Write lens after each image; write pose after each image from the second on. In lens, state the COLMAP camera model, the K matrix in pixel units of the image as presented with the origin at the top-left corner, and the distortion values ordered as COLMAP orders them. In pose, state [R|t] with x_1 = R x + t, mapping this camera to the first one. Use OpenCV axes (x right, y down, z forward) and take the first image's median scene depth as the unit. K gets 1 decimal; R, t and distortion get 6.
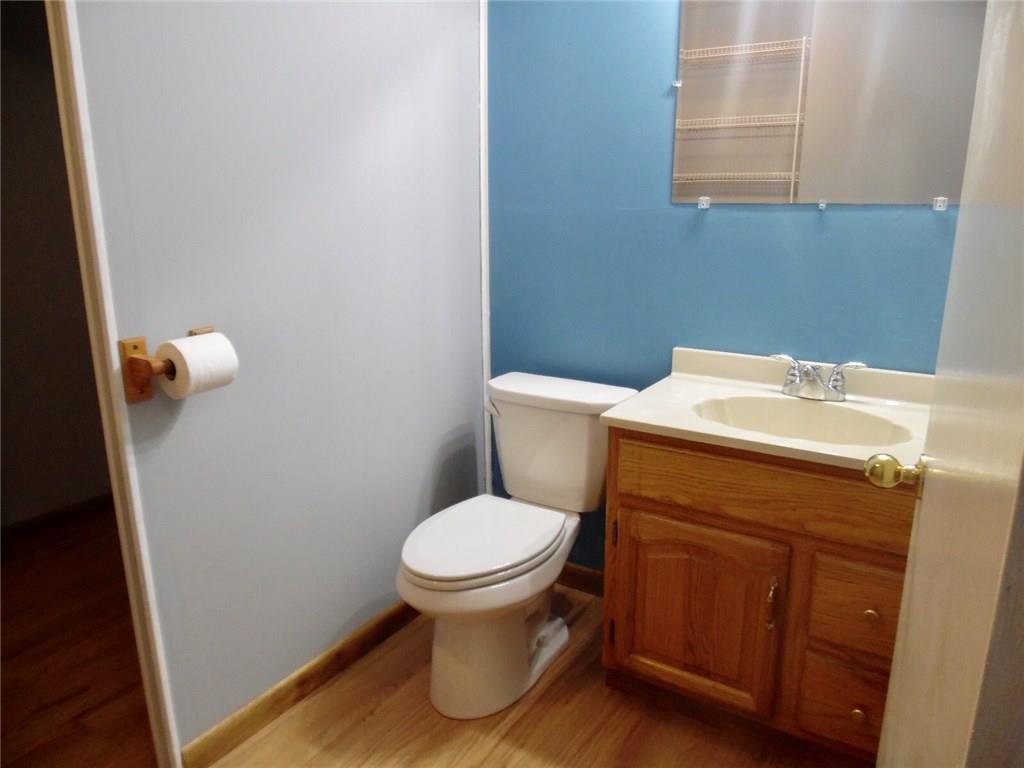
lens RADIAL K [[715.9, 0, 512.0], [0, 715.9, 384.0], [0, 0, 1]] dist [-0.025458, 0.004839]
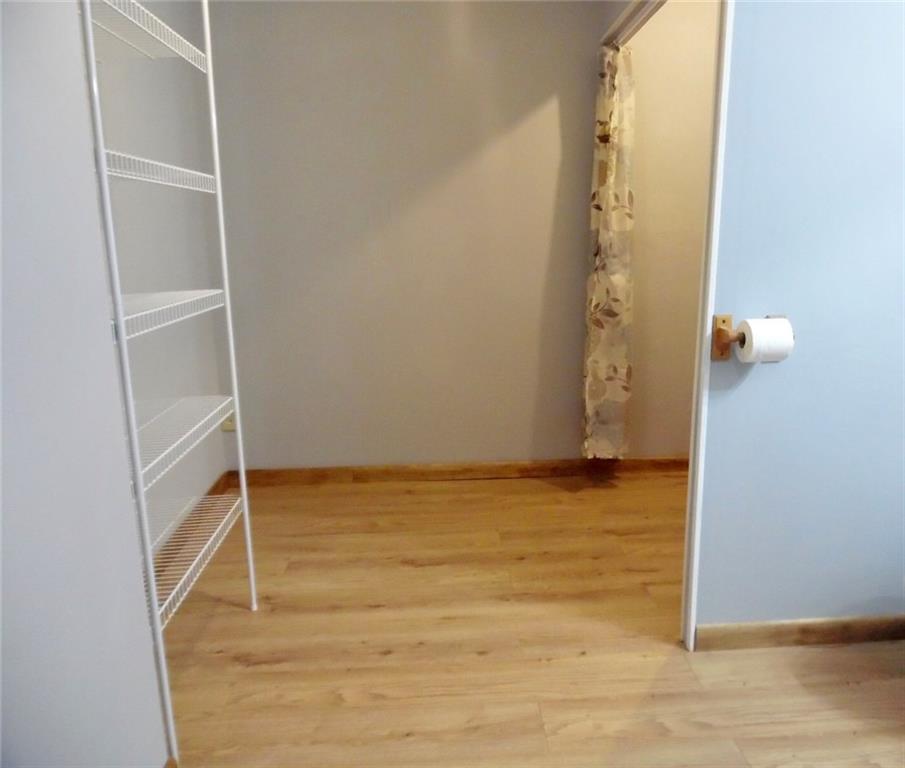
lens RADIAL K [[722.5, 0, 452.5], [0, 722.5, 384.0], [0, 0, 1]] dist [-0.002196, -0.000572]
pose [[0.570725, 0.174839, -0.802312, 0.311791], [-0.190403, 0.978617, 0.077816, 0.056746], [0.798762, 0.108351, 0.591811, -0.244117]]
